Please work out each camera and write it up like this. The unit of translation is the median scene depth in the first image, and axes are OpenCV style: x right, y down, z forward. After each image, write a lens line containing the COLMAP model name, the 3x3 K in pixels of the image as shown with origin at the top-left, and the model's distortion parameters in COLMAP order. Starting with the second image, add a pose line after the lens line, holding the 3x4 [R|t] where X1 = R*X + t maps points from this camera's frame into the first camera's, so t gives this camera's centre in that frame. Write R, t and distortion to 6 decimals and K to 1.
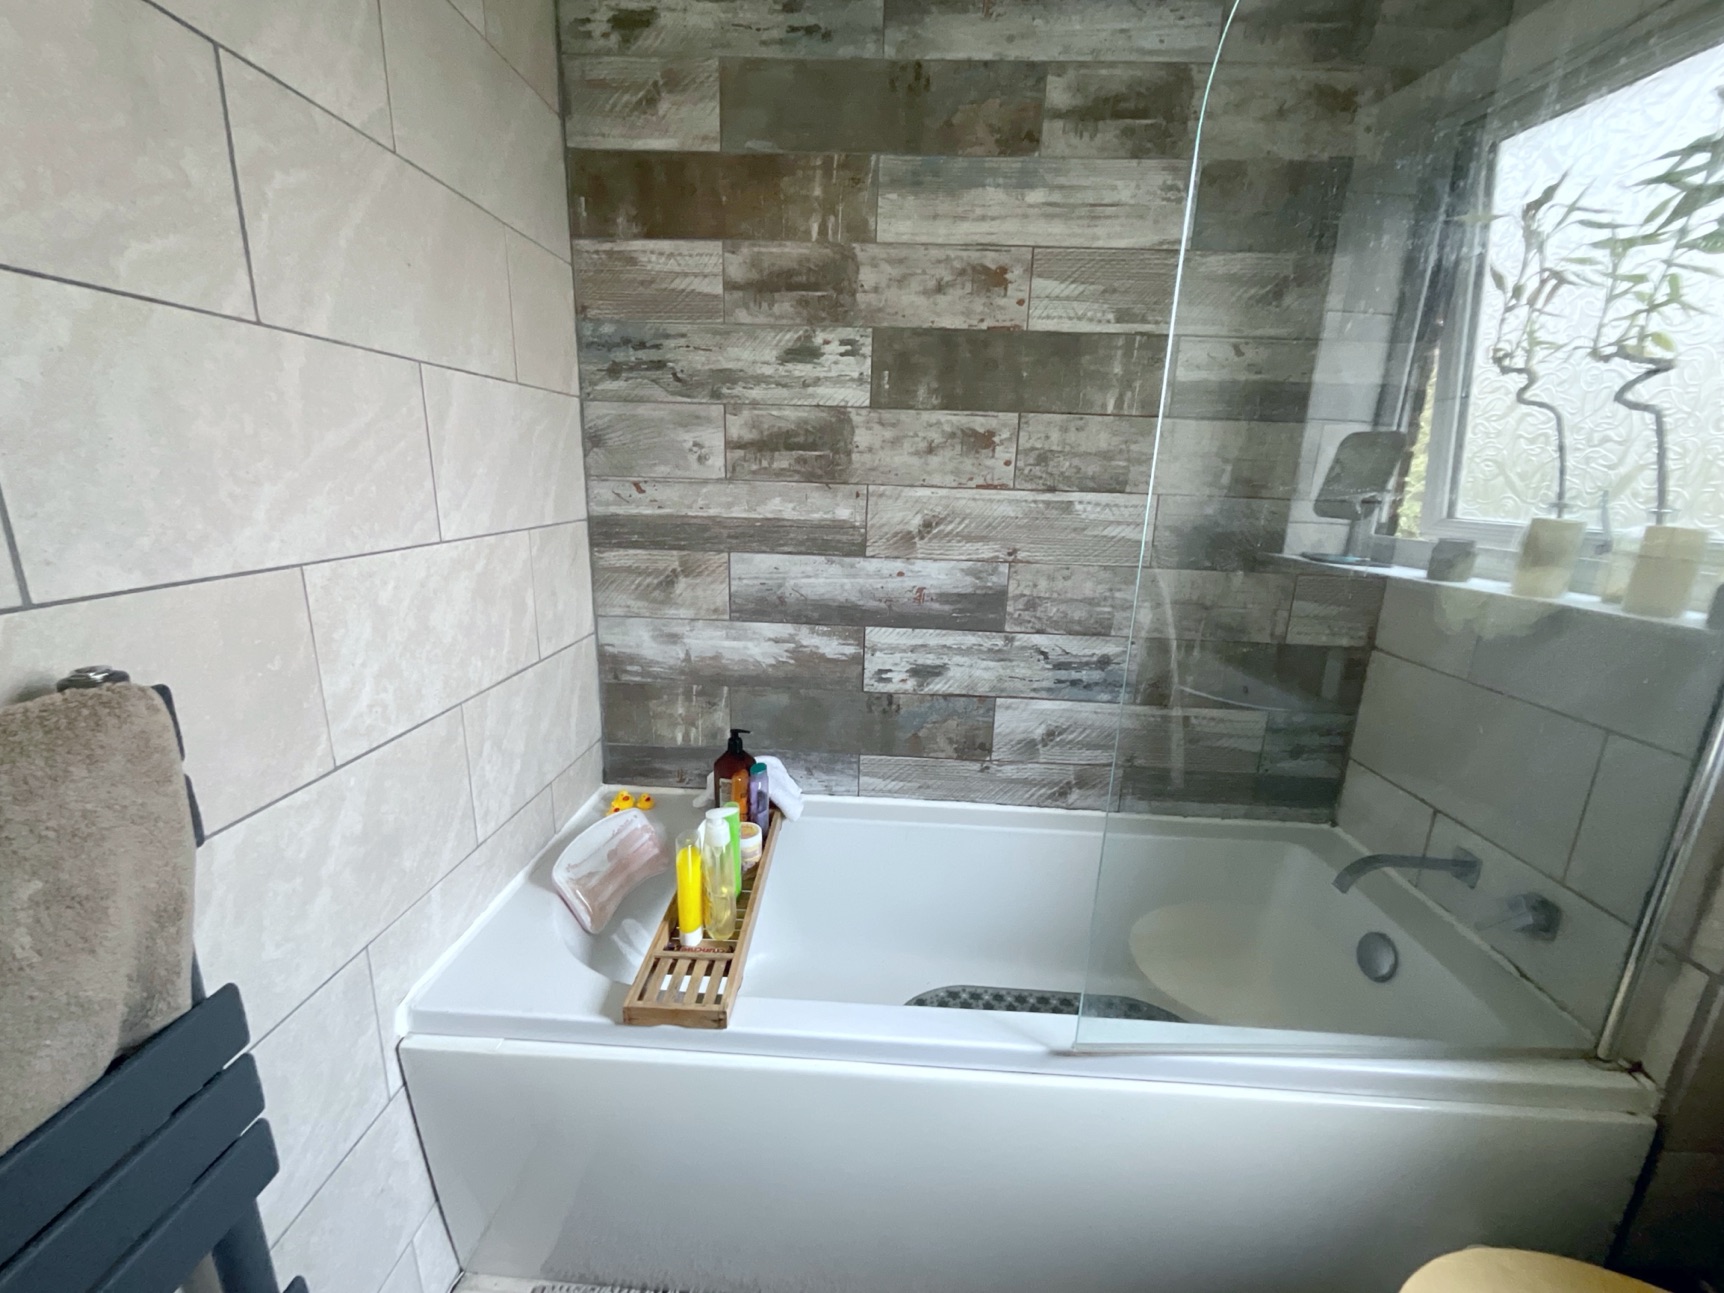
lens RADIAL K [[701.6, 0, 862.0], [0, 701.6, 644.5], [0, 0, 1]] dist [-0.000982, 0.000105]
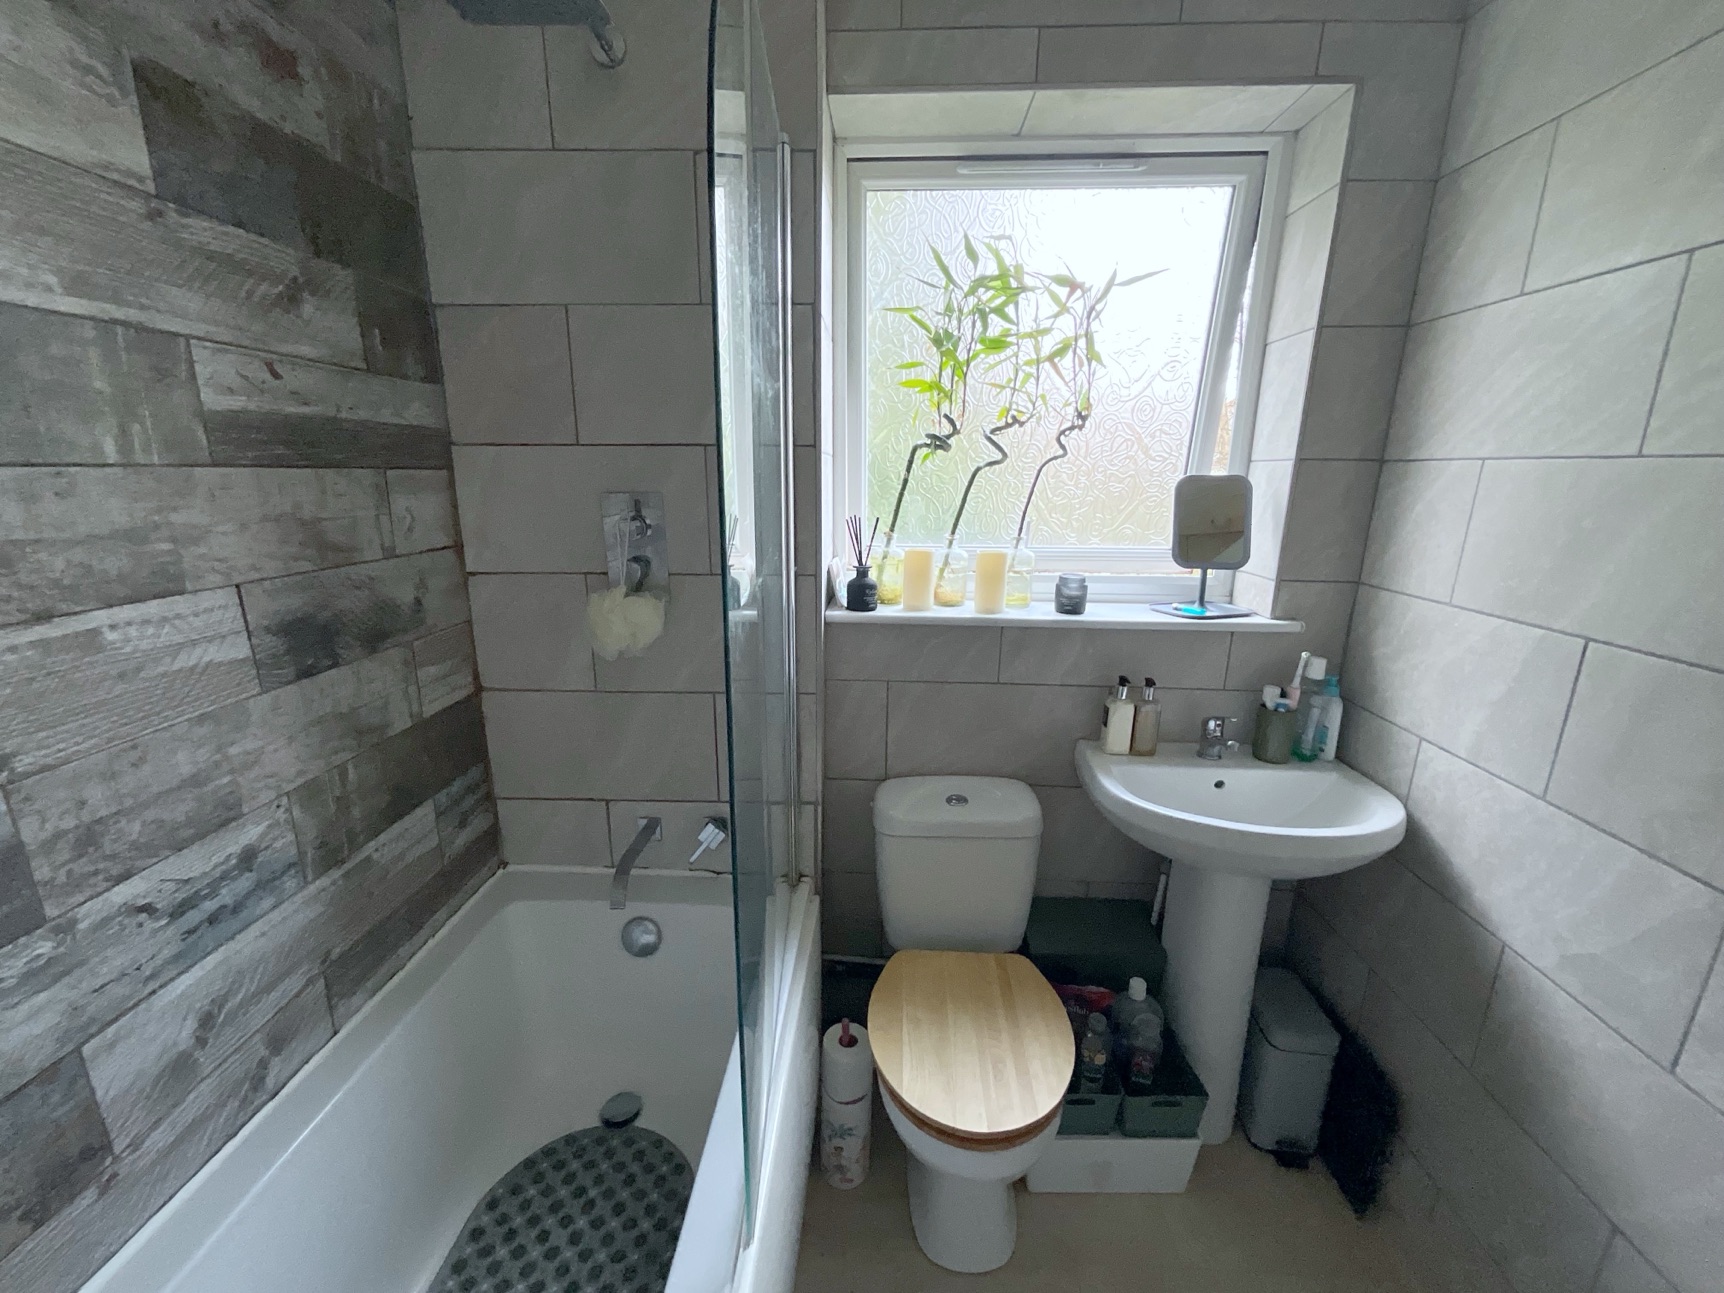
lens RADIAL K [[701.6, 0, 862.1], [0, 701.6, 649.7], [0, 0, 1]] dist [-0.000982, 0.000105]
pose [[-0.000740, -0.283684, 0.958918, -0.198341], [0.239903, 0.930864, 0.275570, -0.188099], [-0.970796, 0.230251, 0.067368, 0.395416]]
